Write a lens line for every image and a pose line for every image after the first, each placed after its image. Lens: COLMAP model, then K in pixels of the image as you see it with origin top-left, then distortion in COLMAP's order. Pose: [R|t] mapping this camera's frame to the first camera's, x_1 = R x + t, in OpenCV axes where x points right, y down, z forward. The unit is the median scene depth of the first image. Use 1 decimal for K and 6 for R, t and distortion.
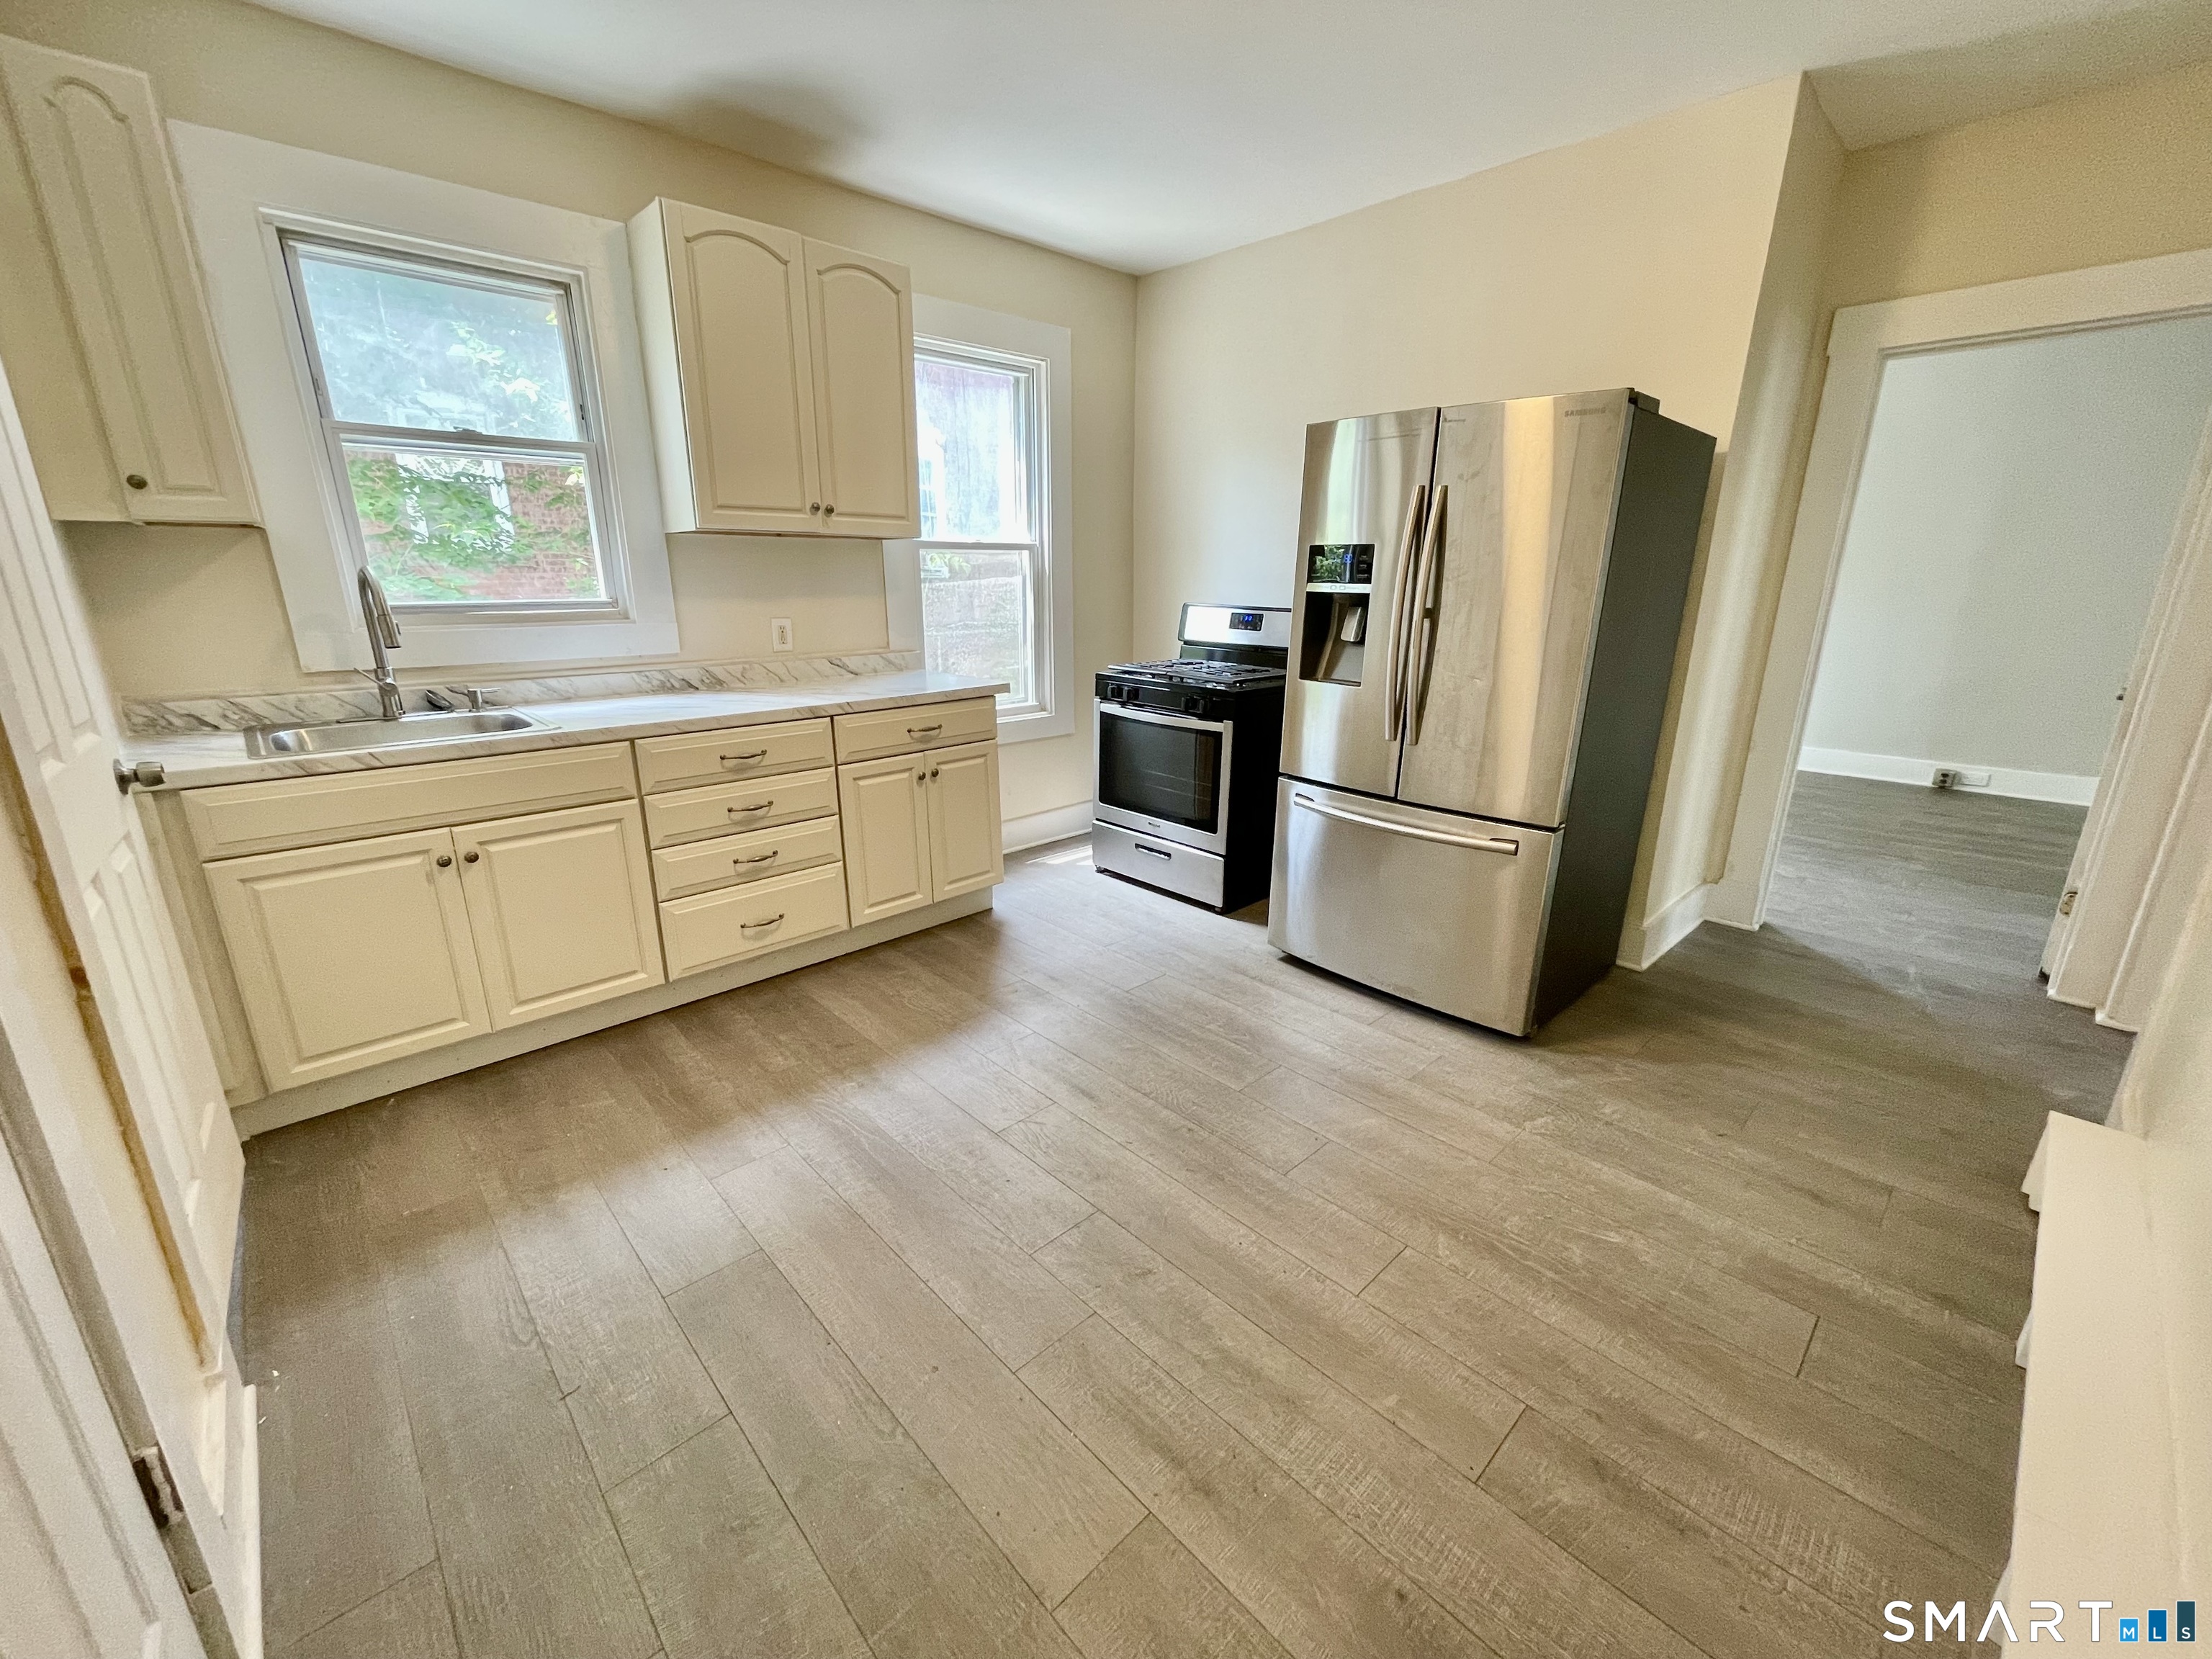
lens RADIAL K [[895.3, 0, 1100.5], [0, 895.3, 837.2], [0, 0, 1]] dist [-0.000807, 0.000538]
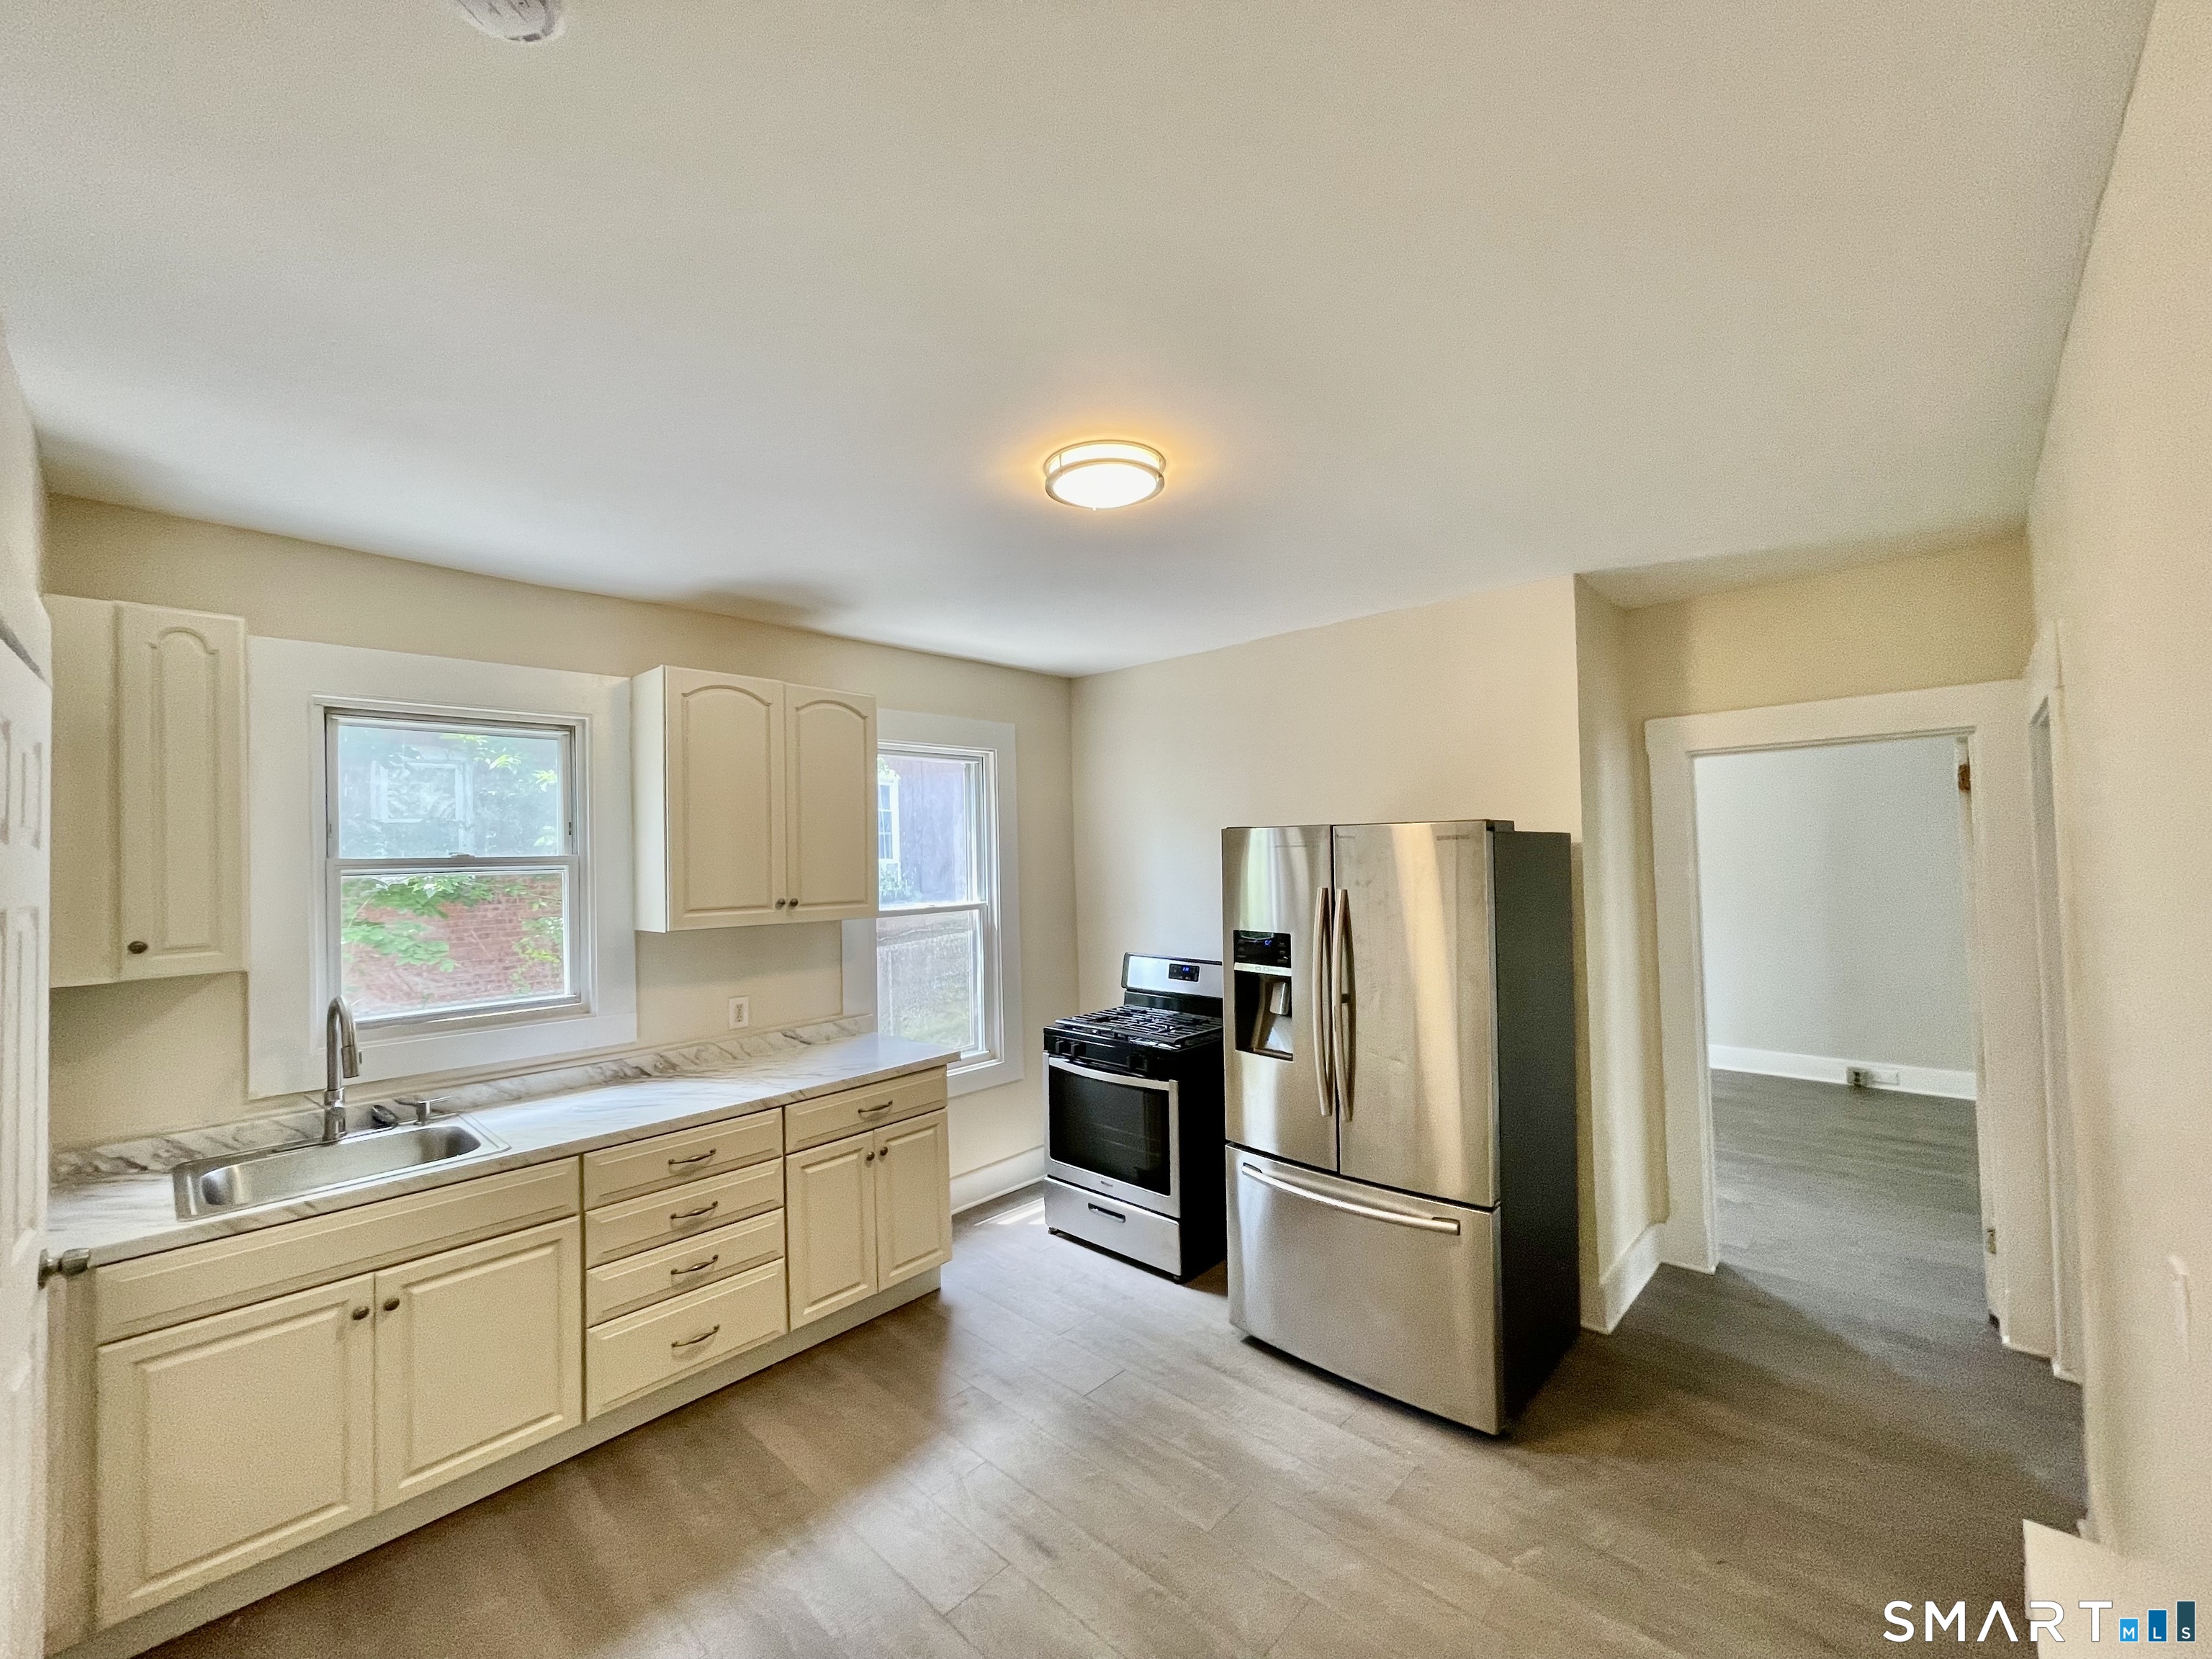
lens RADIAL K [[895.3, 0, 1100.5], [0, 895.3, 837.2], [0, 0, 1]] dist [-0.000807, 0.000538]
pose [[0.997865, -0.026366, 0.059747, 0.005468], [0.043276, 0.952136, -0.302597, -0.100258], [-0.048909, 0.304536, 0.951244, -0.074079]]
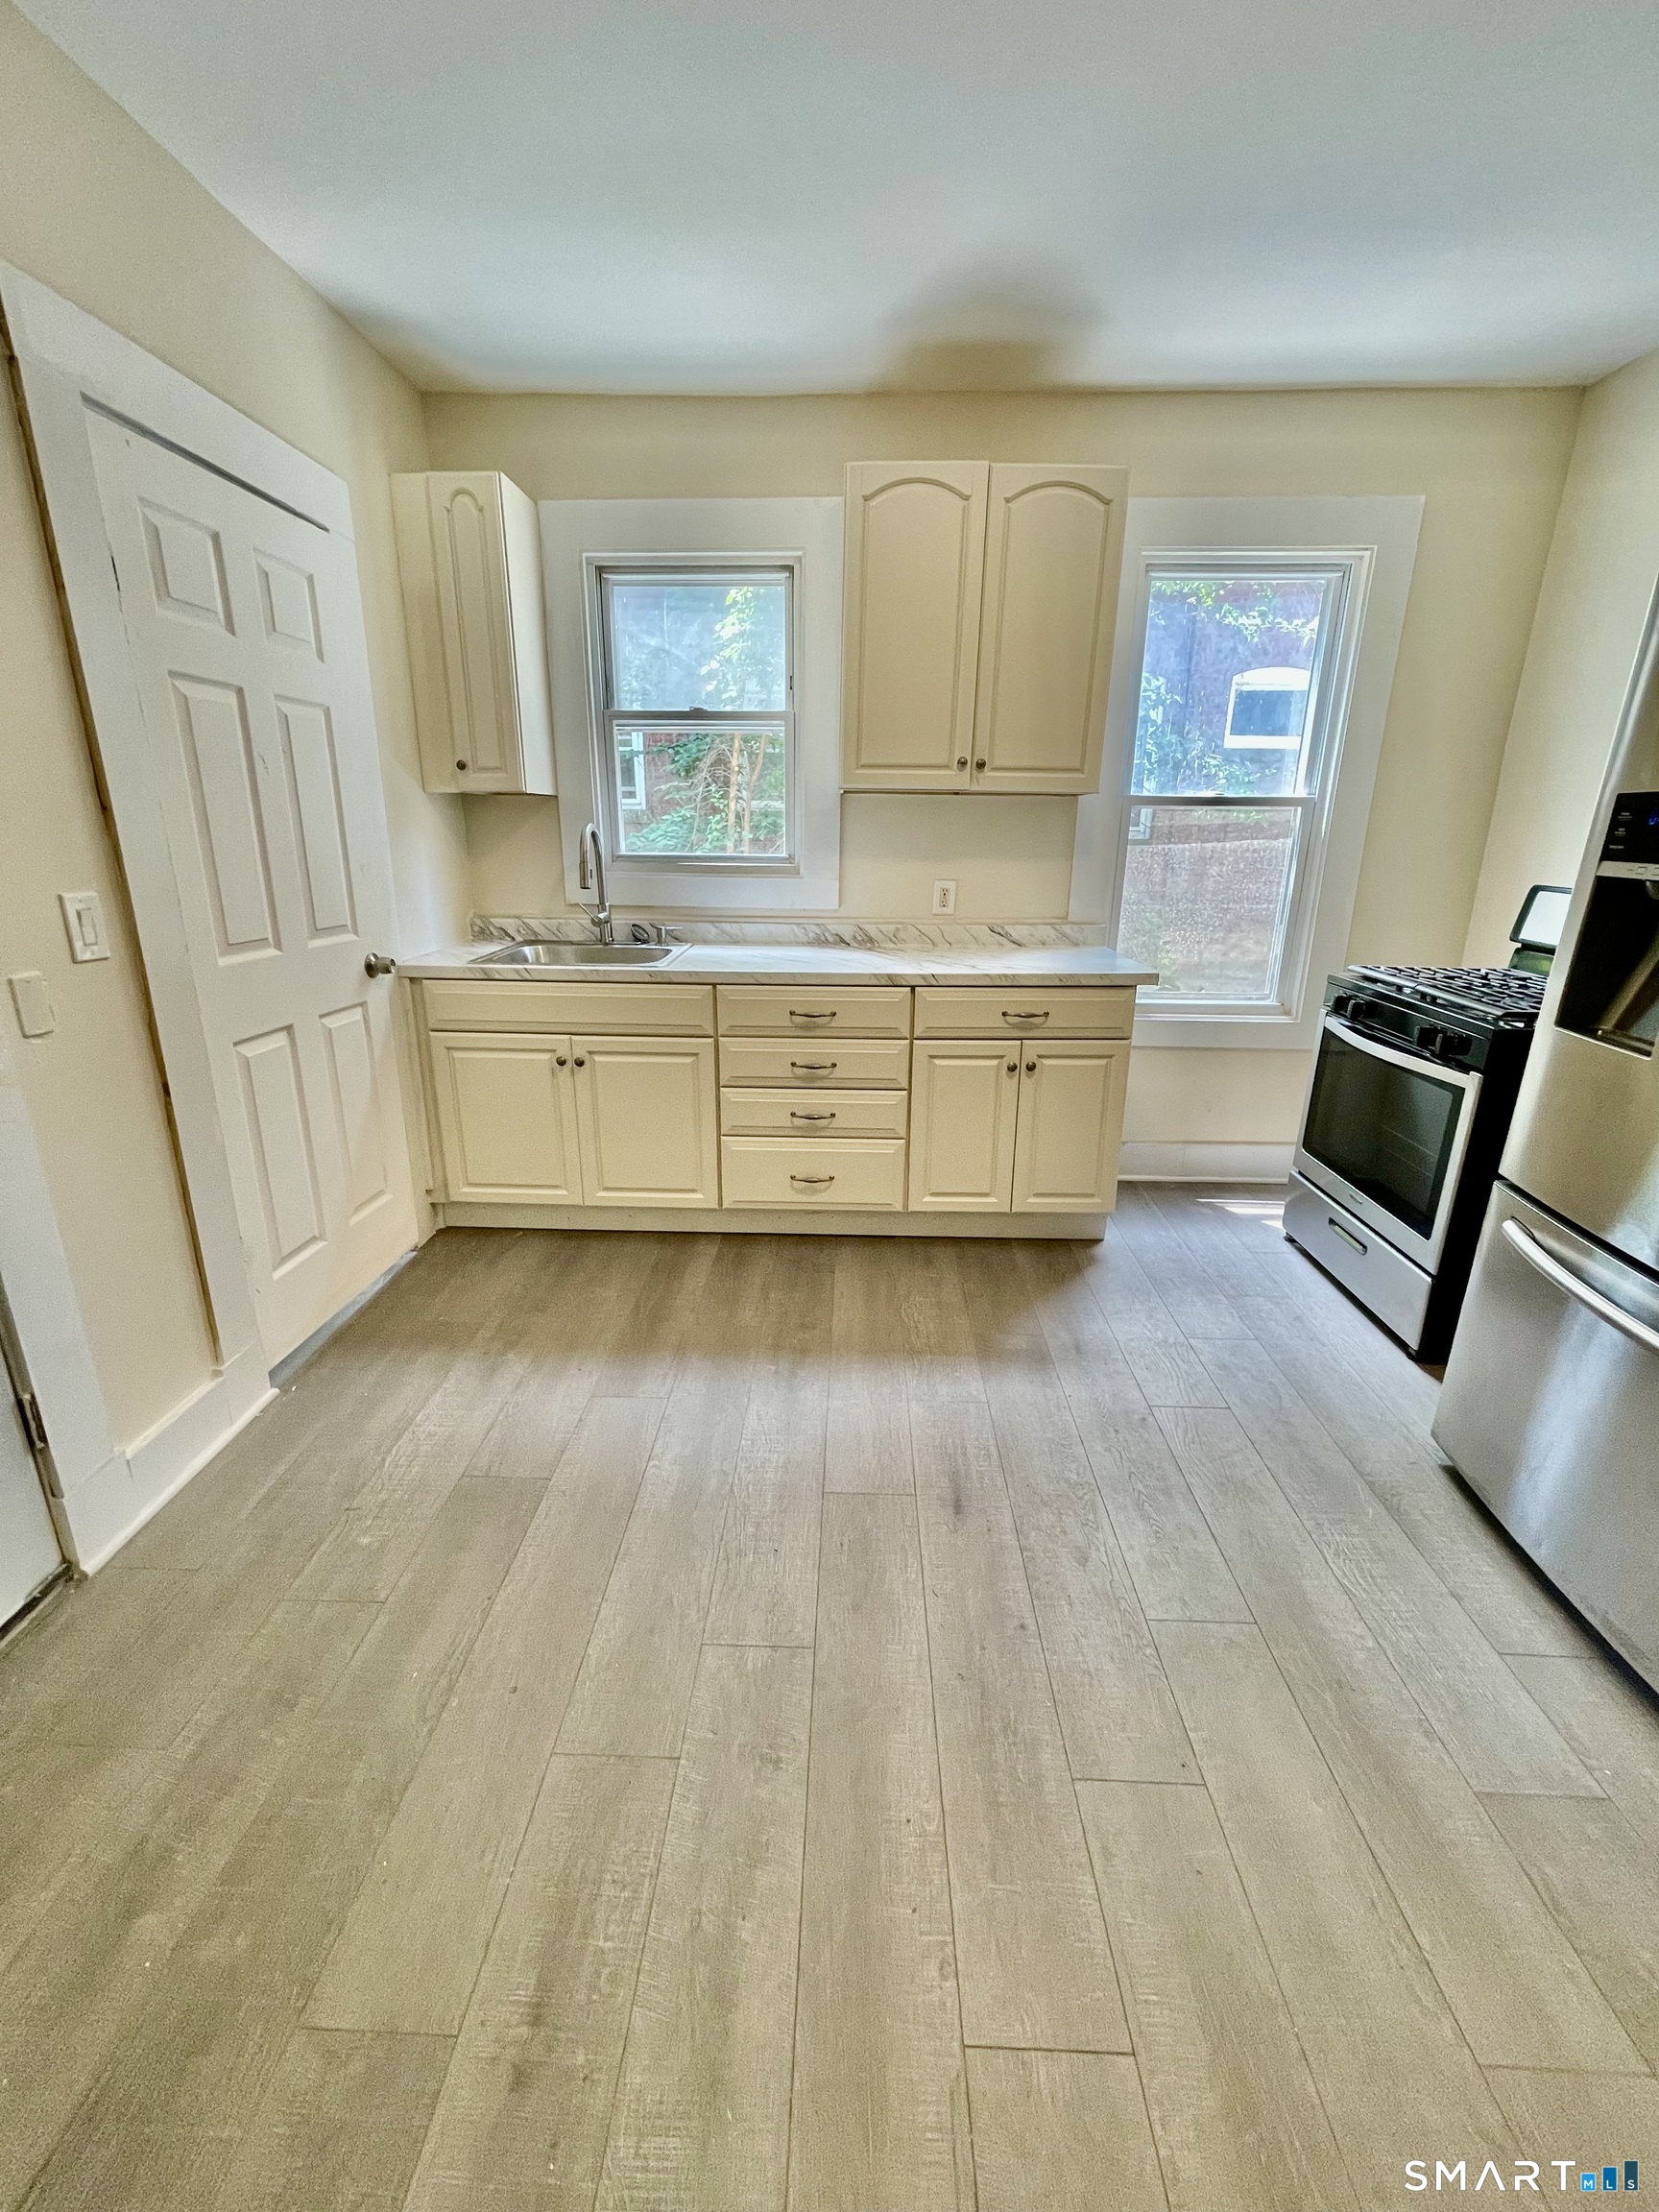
lens RADIAL K [[895.3, 0, 825.8], [0, 895.3, 1098.4], [0, 0, 1]] dist [-0.000807, 0.000538]
pose [[0.704455, 0.209340, -0.678173, 0.287641], [-0.209472, 0.974273, 0.083152, -0.078125], [0.678133, 0.083482, 0.730183, 0.260554]]
